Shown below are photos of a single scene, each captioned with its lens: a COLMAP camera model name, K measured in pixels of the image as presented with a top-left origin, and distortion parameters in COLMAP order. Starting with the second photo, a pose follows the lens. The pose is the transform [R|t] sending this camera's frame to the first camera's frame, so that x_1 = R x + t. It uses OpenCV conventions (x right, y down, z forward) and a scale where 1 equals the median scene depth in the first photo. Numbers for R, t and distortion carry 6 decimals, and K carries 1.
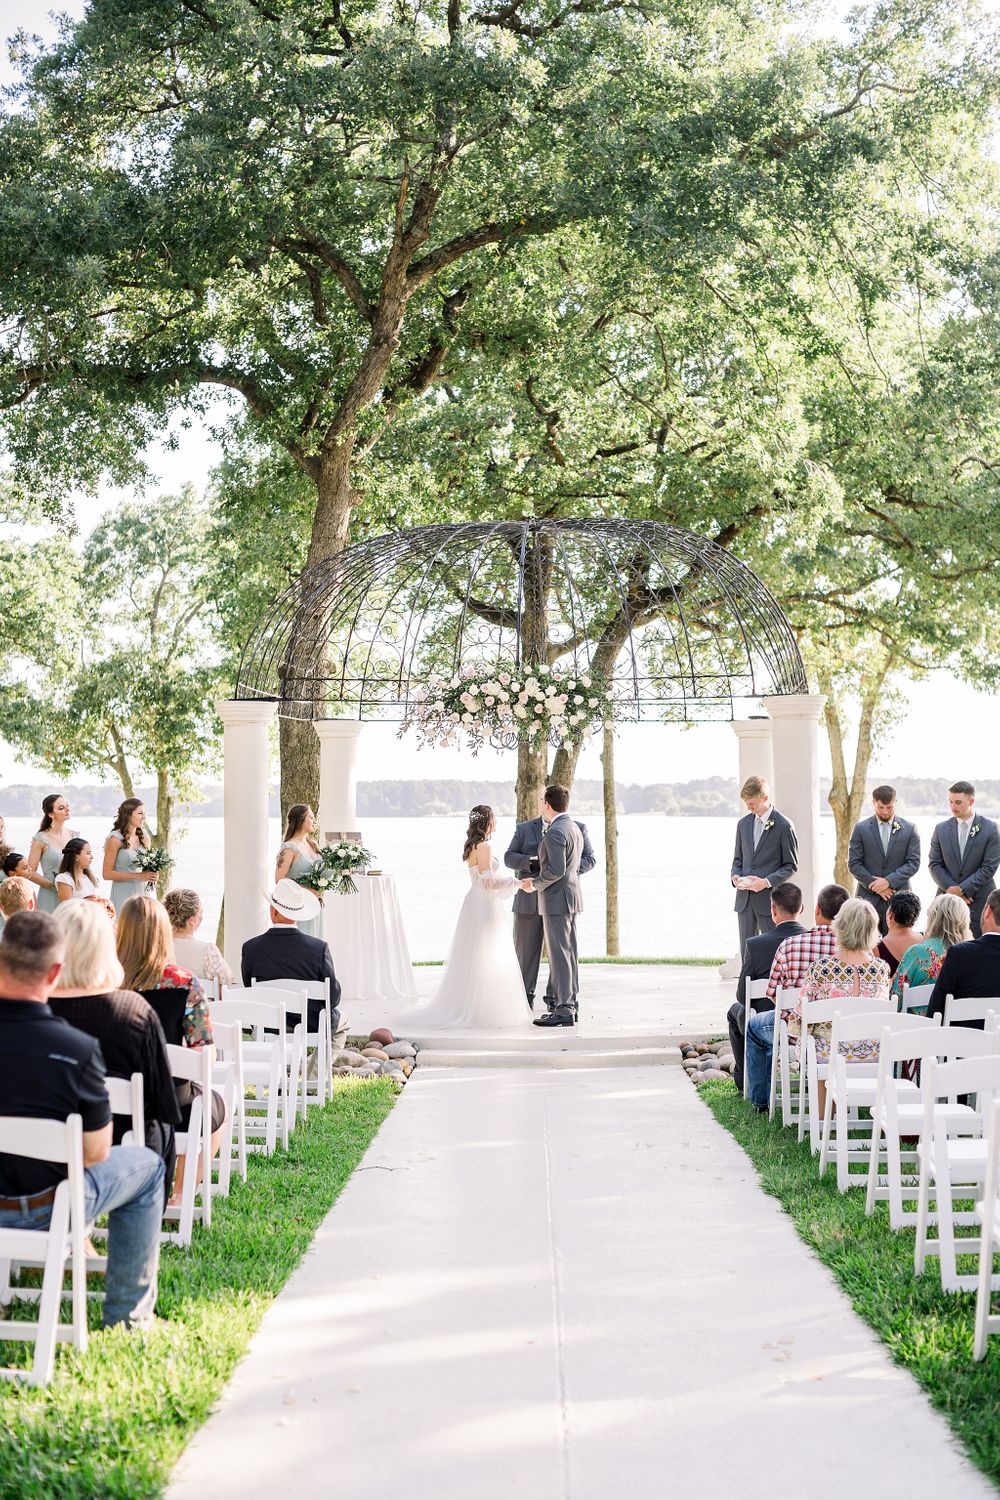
lens RADIAL K [[2136.7, 0, 500.0], [0, 2136.7, 750.0], [0, 0, 1]] dist [0.005505, 0.000651]
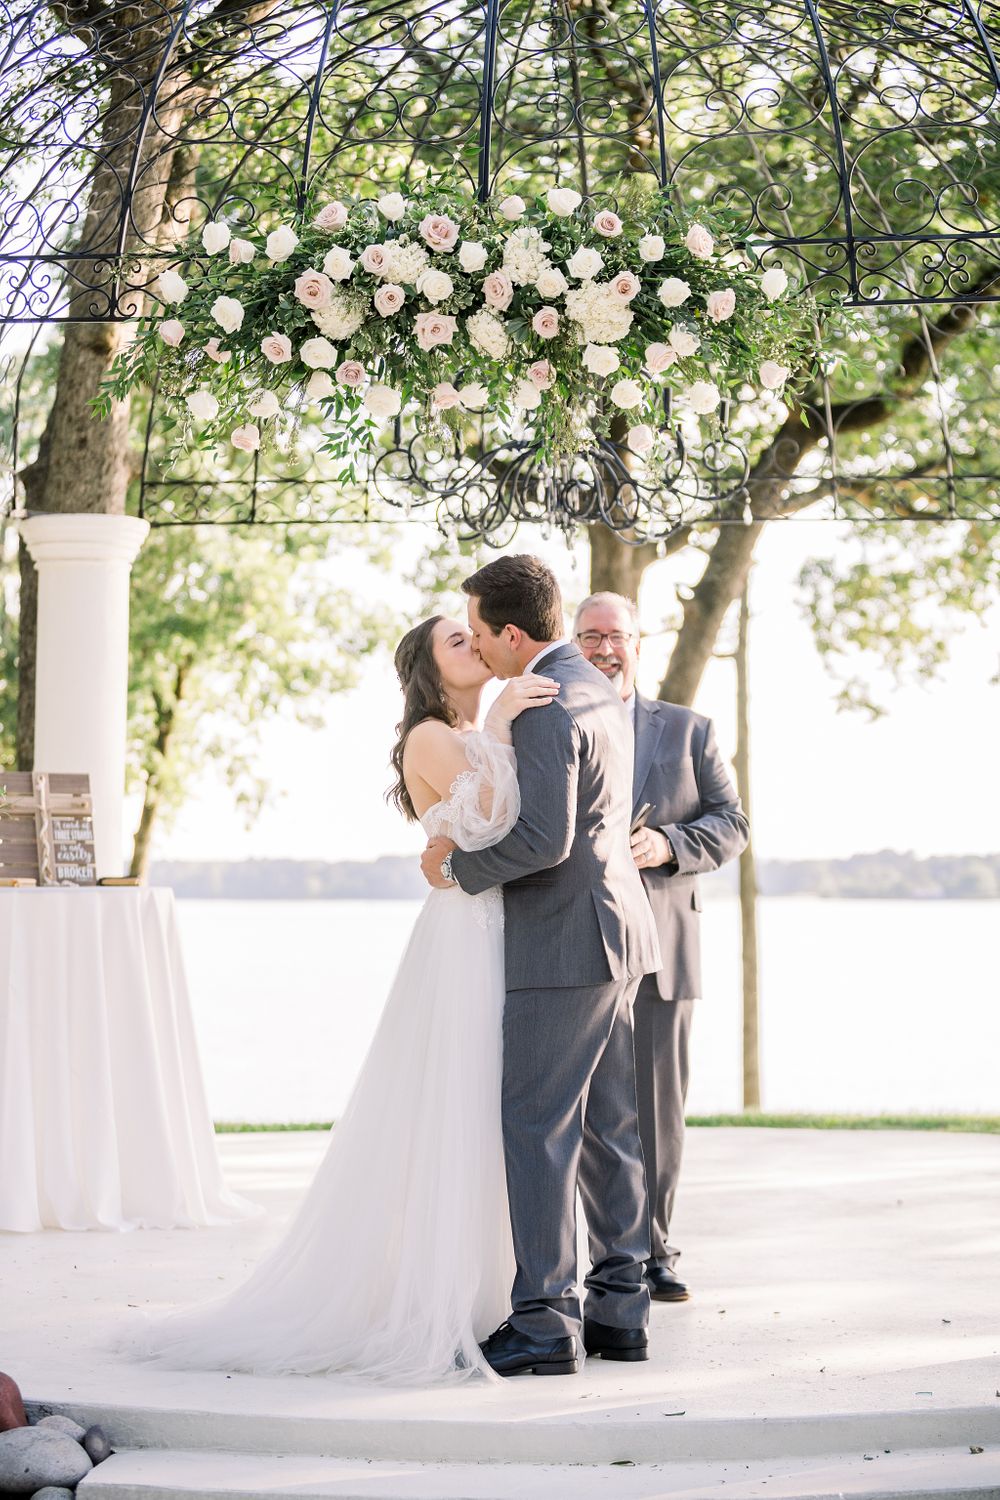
lens RADIAL K [[3035.4, 0, 500.0], [0, 3035.4, 750.0], [0, 0, 1]] dist [-0.015204, -0.079329]
pose [[0.999673, -0.003538, -0.025310, 0.022271], [0.003005, 0.999773, -0.021084, 0.052406], [0.025379, 0.021001, 0.999457, 0.556109]]
